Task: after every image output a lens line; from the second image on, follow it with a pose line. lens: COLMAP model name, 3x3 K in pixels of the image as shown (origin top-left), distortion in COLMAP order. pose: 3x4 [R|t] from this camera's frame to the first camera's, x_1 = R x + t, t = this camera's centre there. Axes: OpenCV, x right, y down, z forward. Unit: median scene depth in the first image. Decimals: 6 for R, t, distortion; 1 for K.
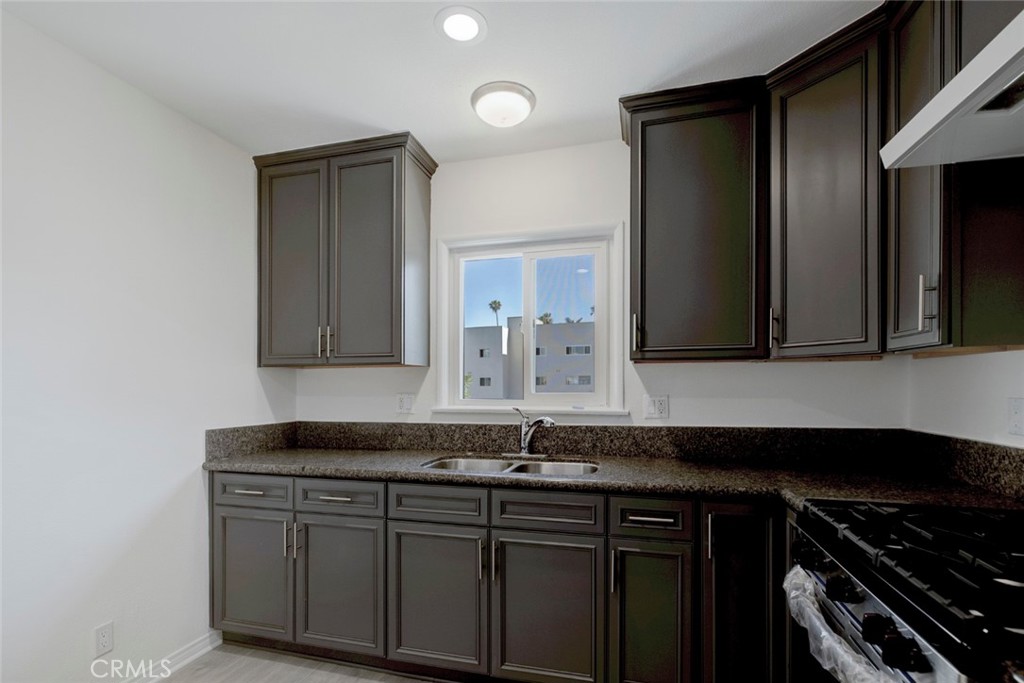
lens RADIAL K [[489.9, 0, 509.4], [0, 489.9, 388.1], [0, 0, 1]] dist [-0.000187, -0.000275]
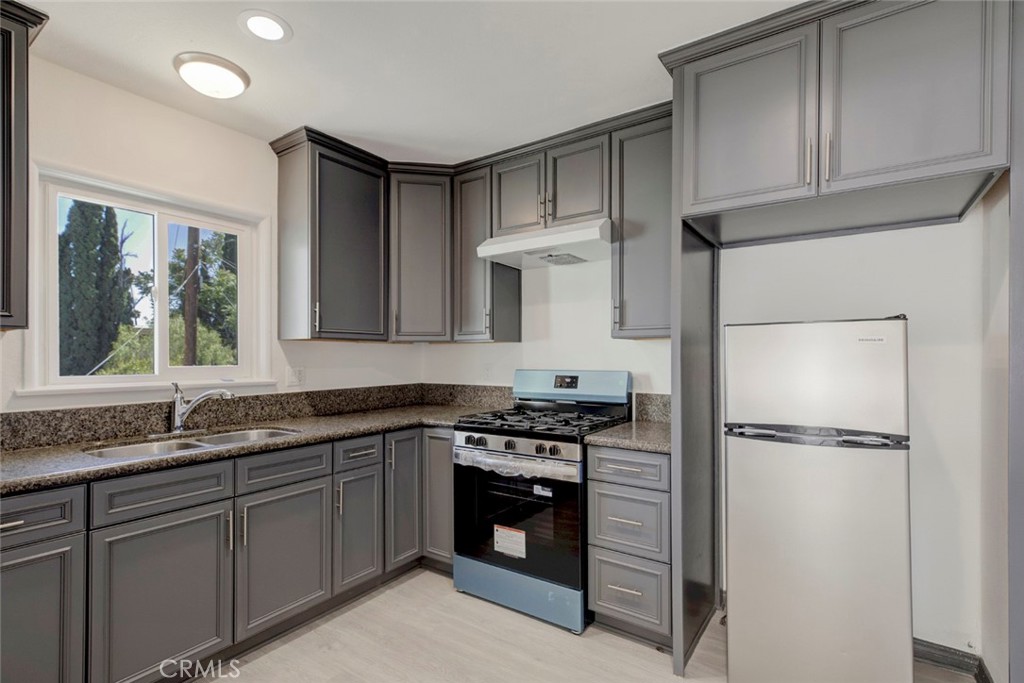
lens RADIAL K [[480.9, 0, 507.2], [0, 480.9, 358.8], [0, 0, 1]] dist [-0.000387, -0.000103]
pose [[0.333295, -0.000975, 0.942822, -0.649668], [0.007650, 0.999969, -0.001670, 0.000987], [-0.942791, 0.007769, 0.333293, 0.105066]]
